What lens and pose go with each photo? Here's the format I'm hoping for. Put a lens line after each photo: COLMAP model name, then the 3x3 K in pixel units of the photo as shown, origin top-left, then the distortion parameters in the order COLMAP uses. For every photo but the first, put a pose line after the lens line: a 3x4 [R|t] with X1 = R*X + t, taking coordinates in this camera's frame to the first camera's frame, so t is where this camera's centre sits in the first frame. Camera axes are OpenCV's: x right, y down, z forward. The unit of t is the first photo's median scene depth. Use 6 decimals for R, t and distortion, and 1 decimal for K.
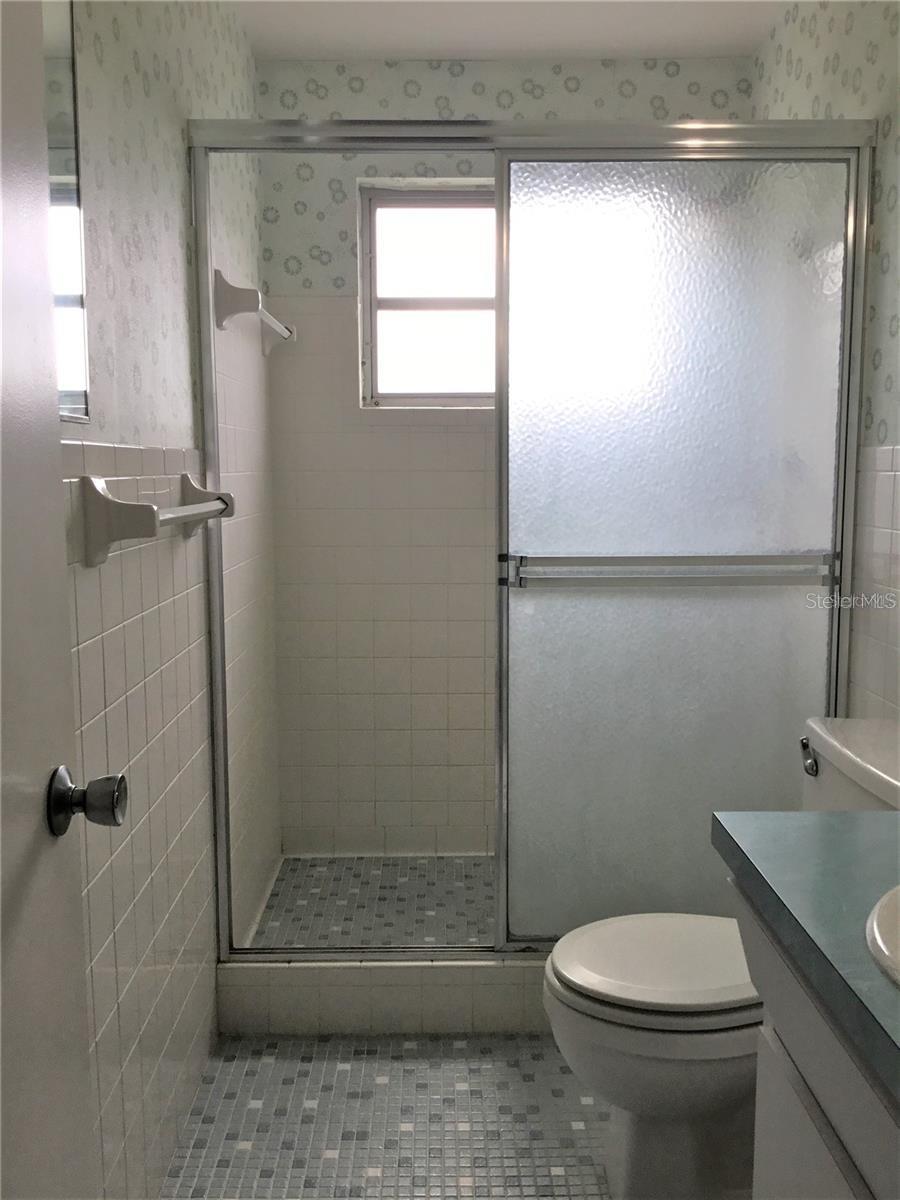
lens RADIAL K [[1077.2, 0, 453.2], [0, 1077.2, 597.5], [0, 0, 1]] dist [0.078419, -0.171373]
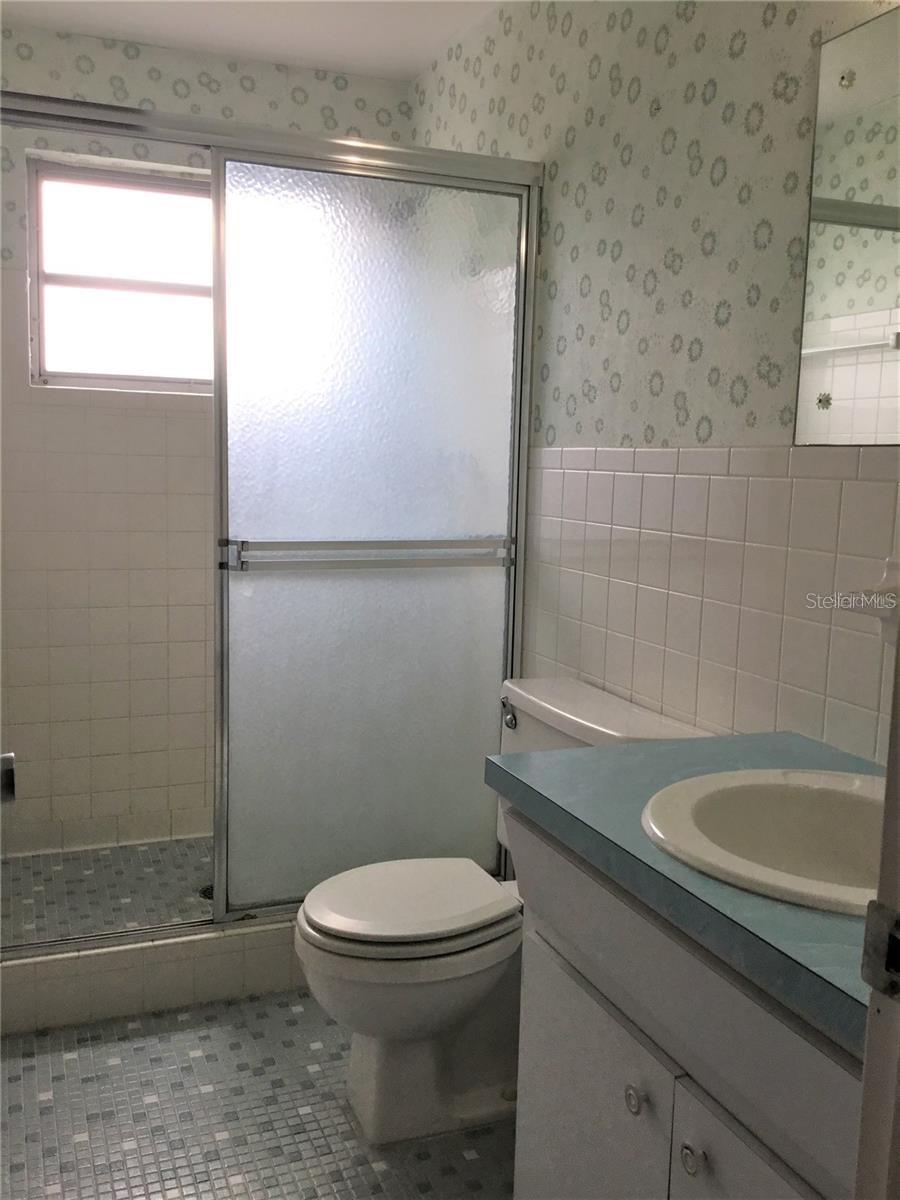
lens RADIAL K [[1077.2, 0, 452.1], [0, 1077.2, 599.9], [0, 0, 1]] dist [0.078419, -0.171373]
pose [[0.929822, -0.021882, 0.367359, -0.131288], [0.016746, 0.999712, 0.017163, 0.004070], [-0.367629, -0.009807, 0.929921, -0.046101]]
